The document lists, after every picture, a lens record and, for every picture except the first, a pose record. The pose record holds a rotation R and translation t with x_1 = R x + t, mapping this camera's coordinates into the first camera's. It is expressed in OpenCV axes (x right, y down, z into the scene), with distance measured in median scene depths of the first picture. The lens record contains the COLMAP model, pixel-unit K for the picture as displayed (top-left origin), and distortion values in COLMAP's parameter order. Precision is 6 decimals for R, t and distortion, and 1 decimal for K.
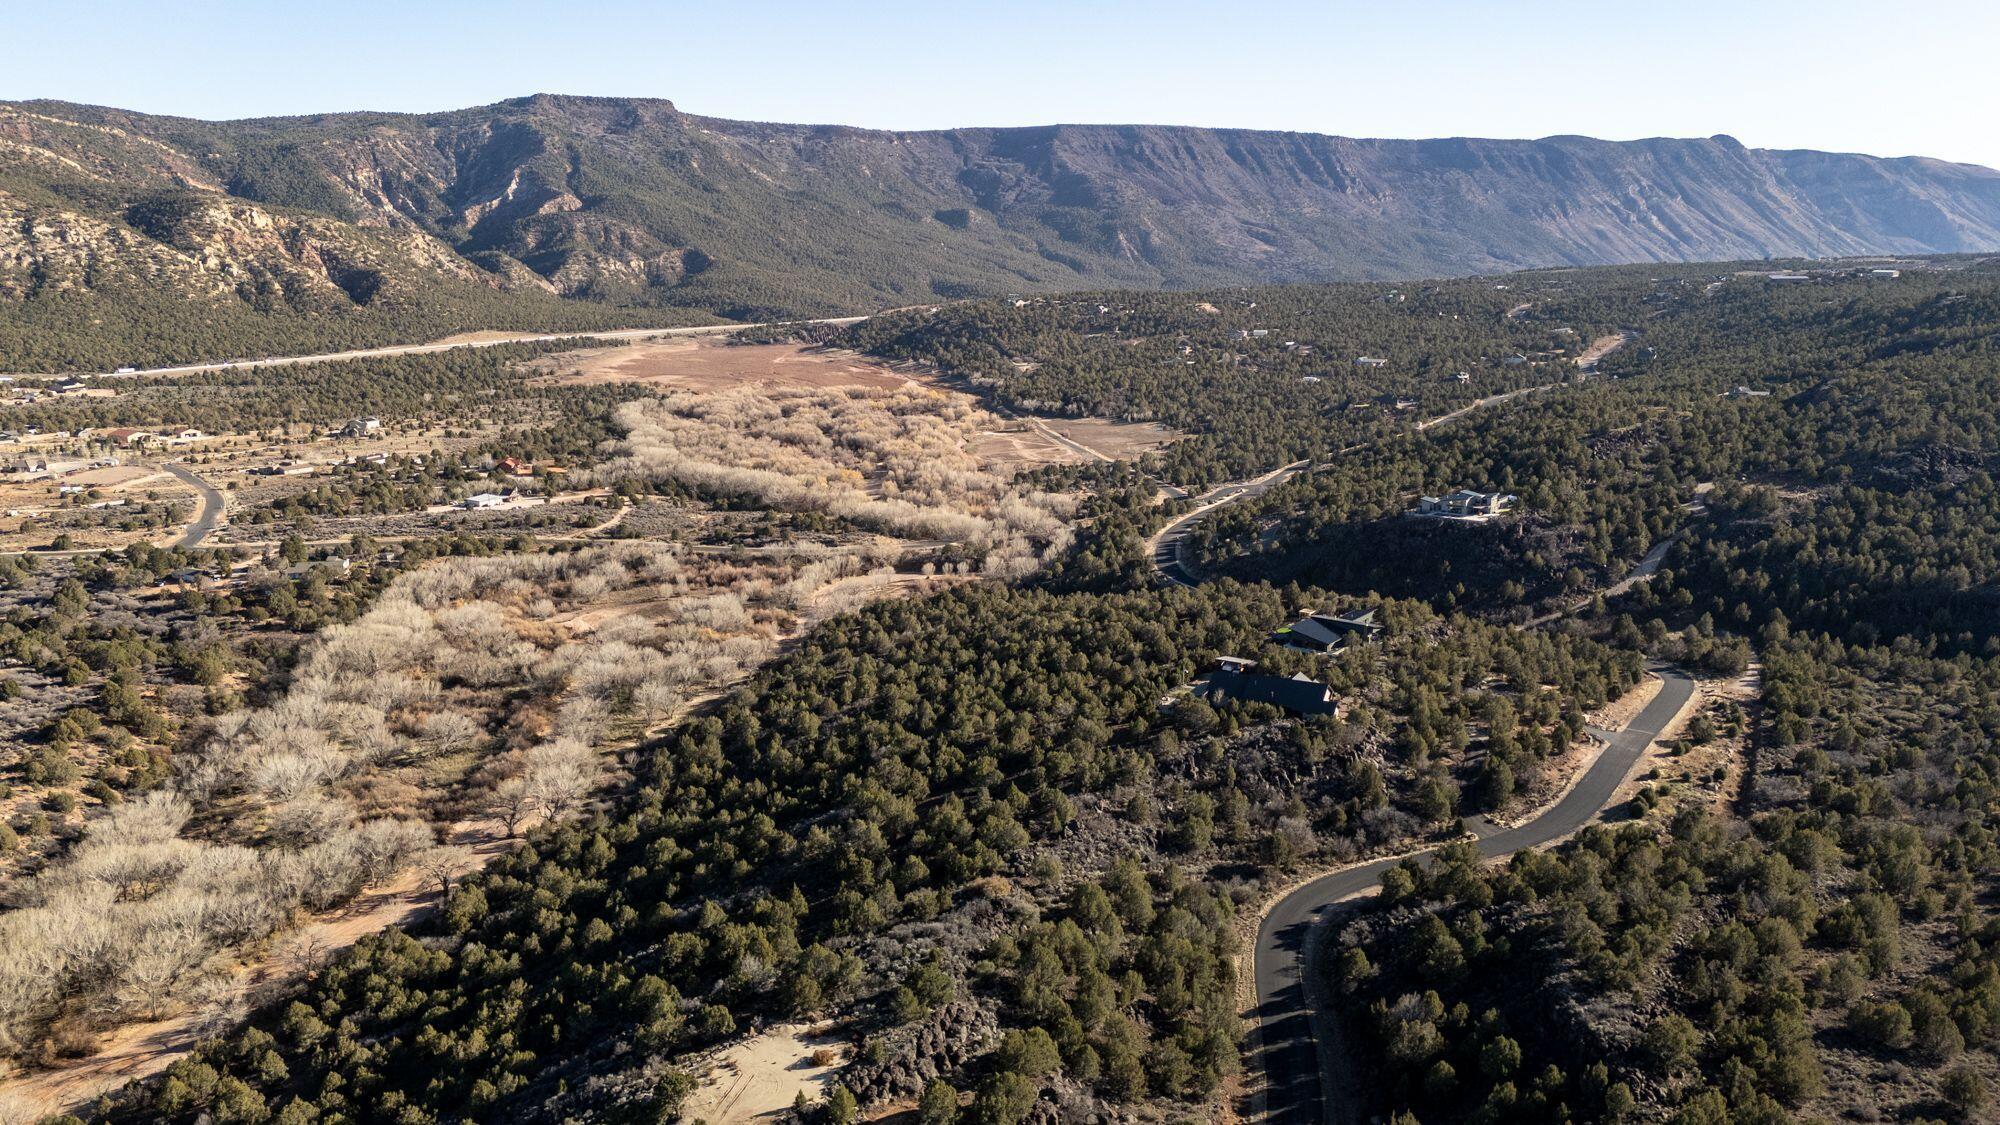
lens RADIAL K [[1450.7, 0, 1023.0], [0, 1450.7, 576.7], [0, 0, 1]] dist [0.079888, -0.076530]
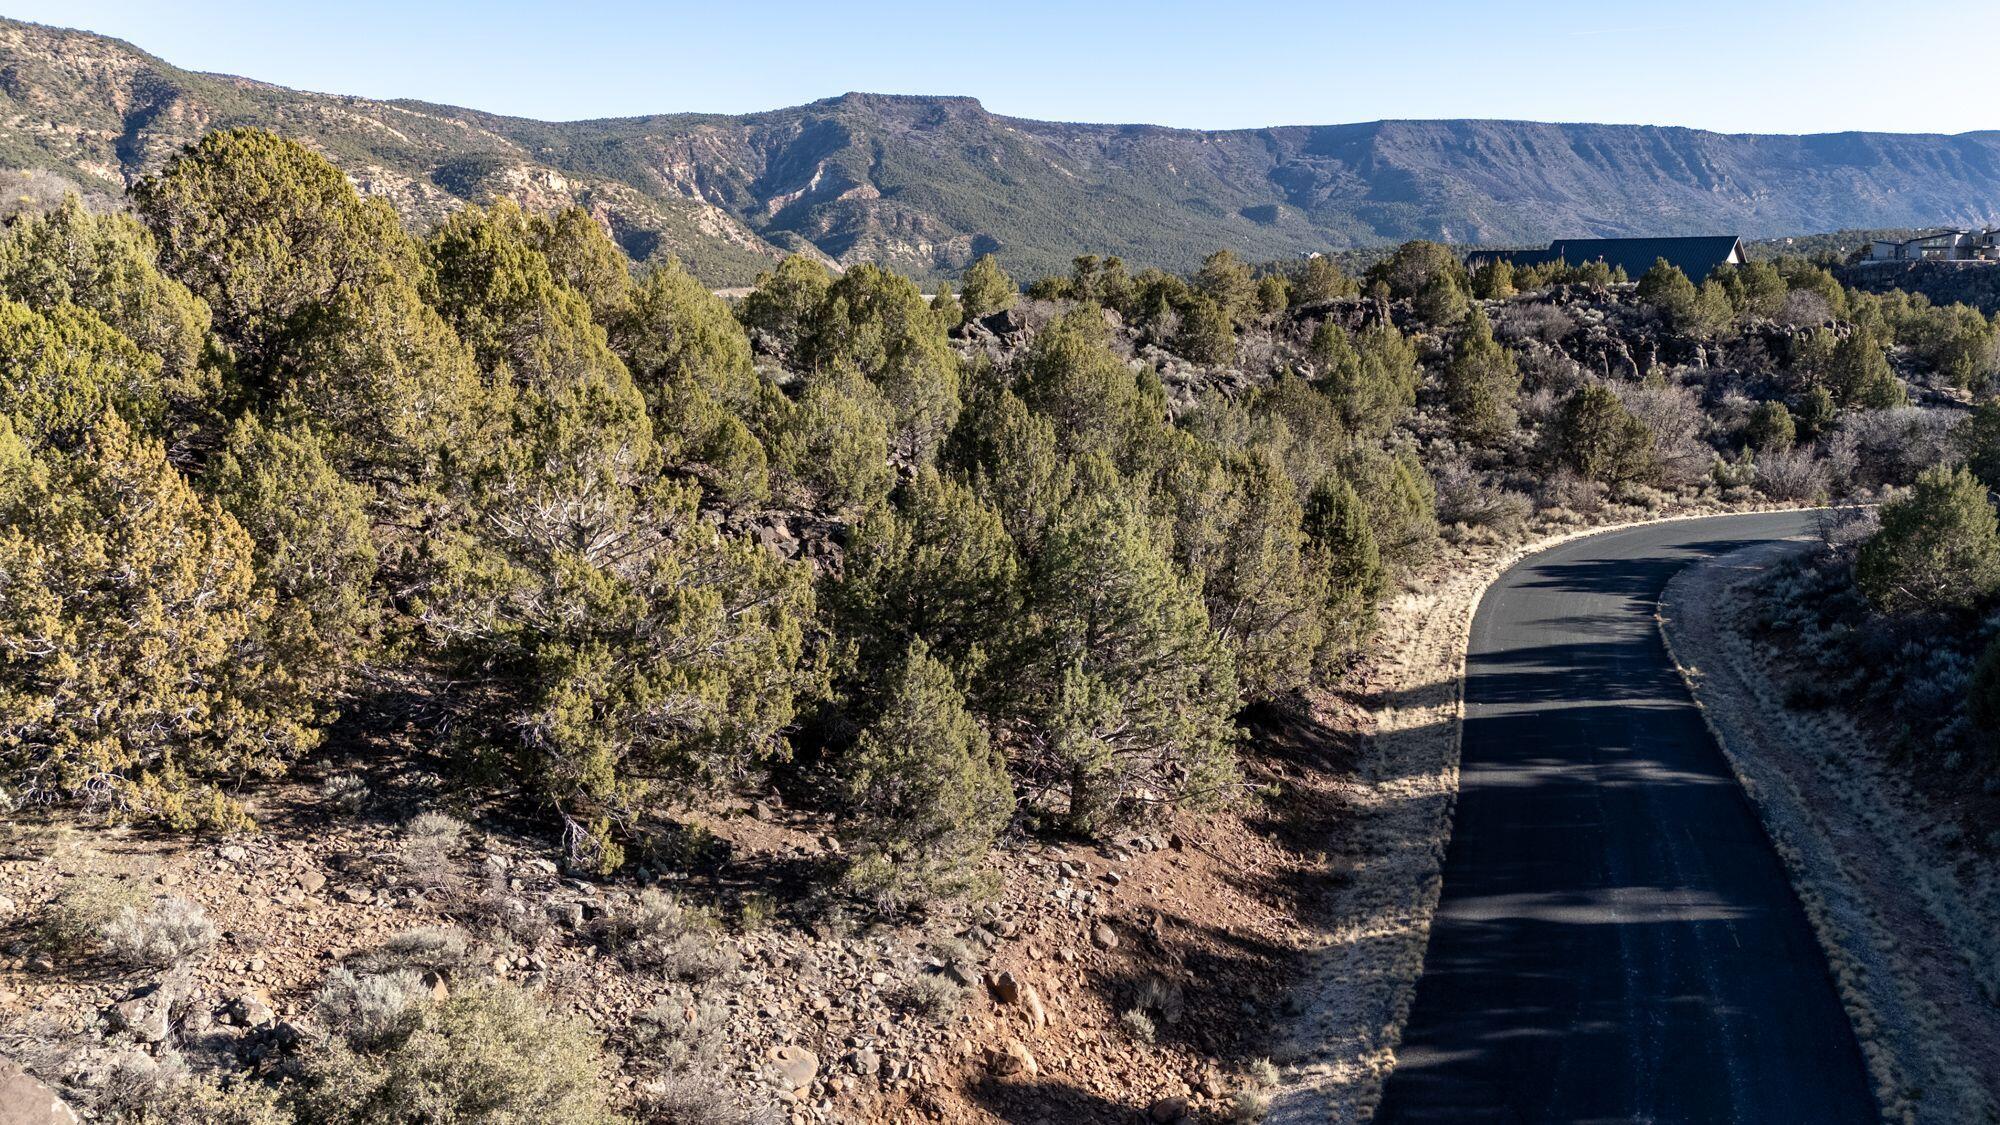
lens RADIAL K [[1450.7, 0, 1019.7], [0, 1450.7, 576.0], [0, 0, 1]] dist [0.079888, -0.076530]
pose [[0.976737, 0.045482, -0.209562, 0.010340], [-0.051424, 0.998412, -0.022992, 0.020969], [0.208184, 0.033233, 0.977525, 0.056243]]
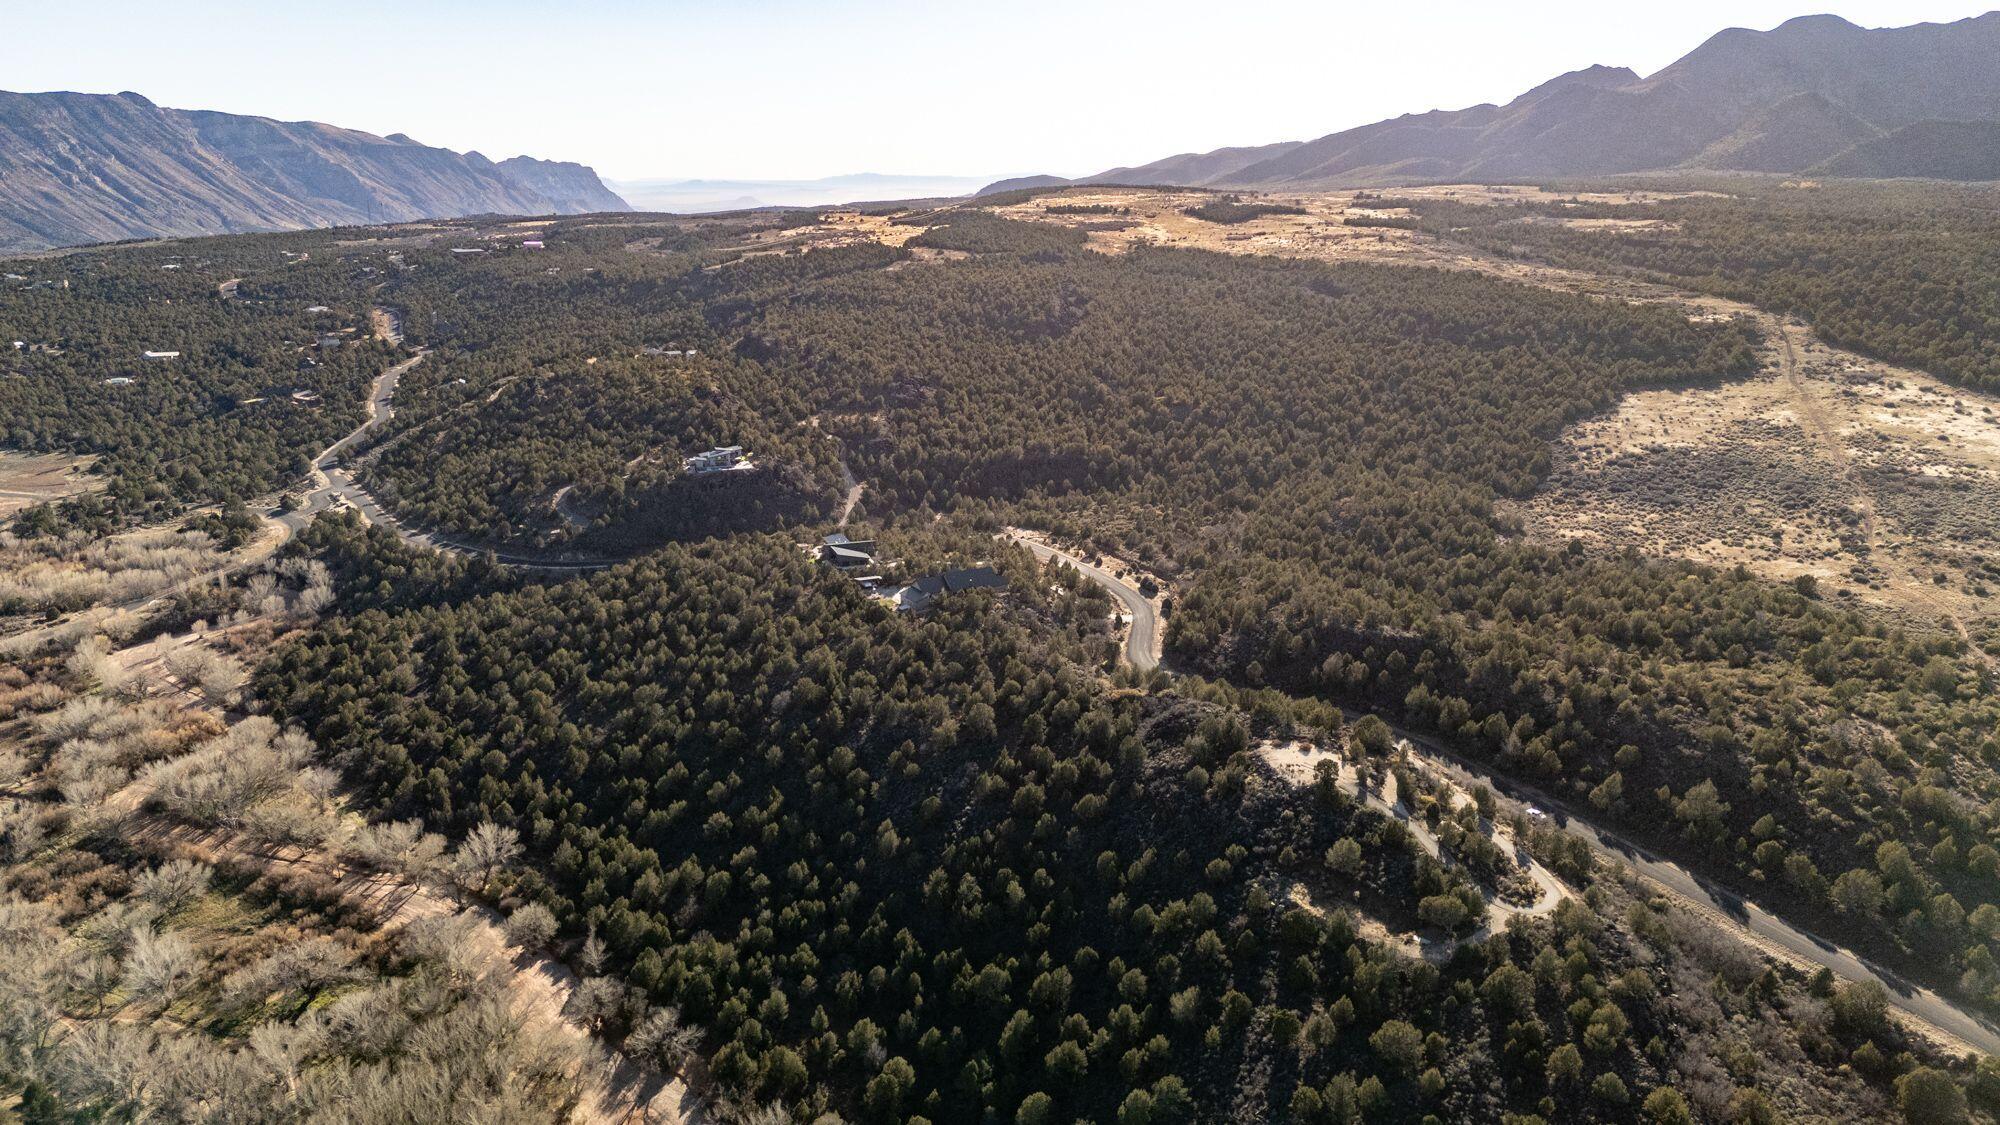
lens RADIAL K [[1450.7, 0, 1015.1], [0, 1450.7, 561.9], [0, 0, 1]] dist [0.079888, -0.076530]
pose [[0.547239, -0.211569, 0.809795, -0.103936], [0.196076, 0.973006, 0.121707, -0.011293], [-0.813685, 0.092178, 0.573951, 0.012997]]
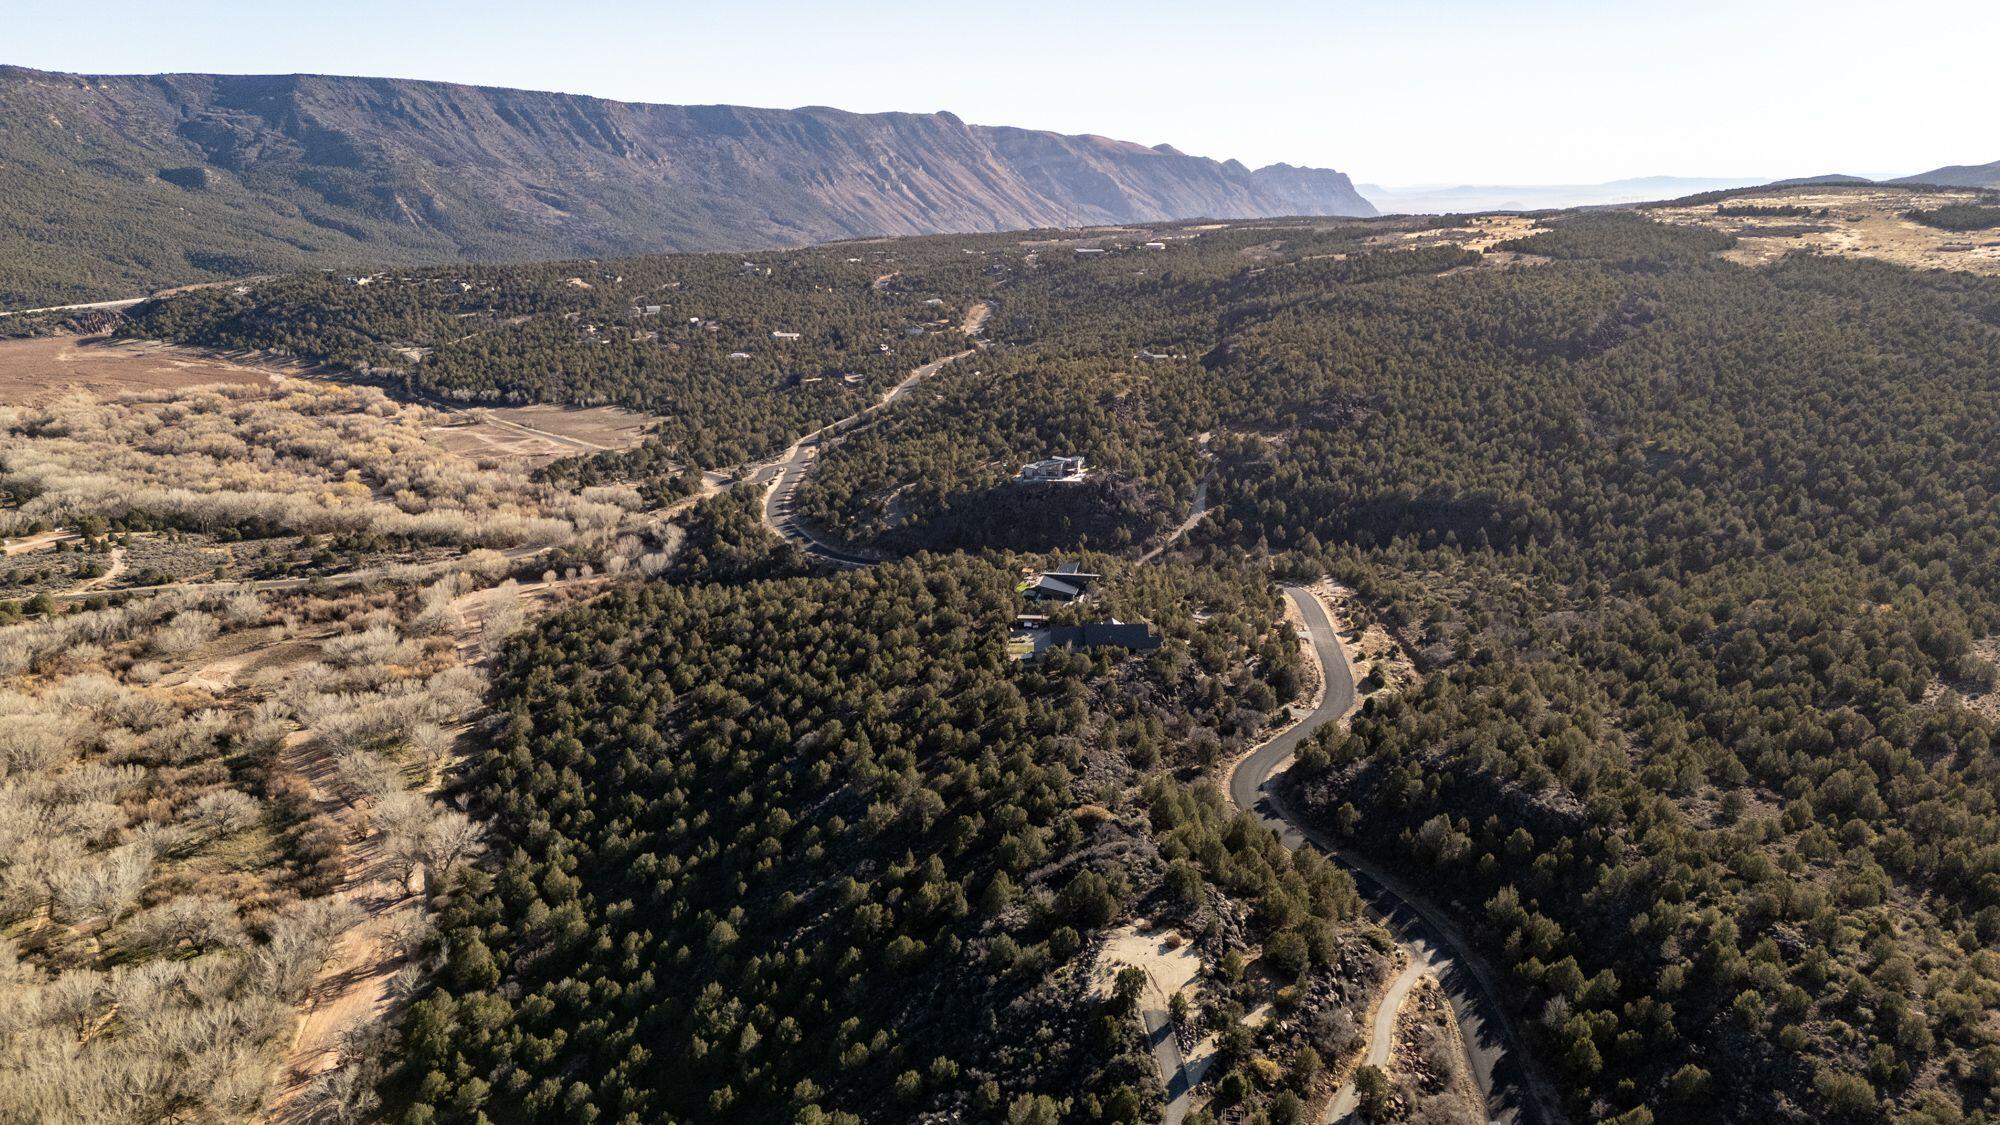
lens RADIAL K [[1450.7, 0, 1017.4], [0, 1450.7, 554.8], [0, 0, 1]] dist [0.079888, -0.076530]
pose [[0.880709, -0.113648, 0.459822, -0.048265], [0.107846, 0.993404, 0.038966, -0.004882], [-0.461217, 0.015272, 0.887156, -0.006257]]
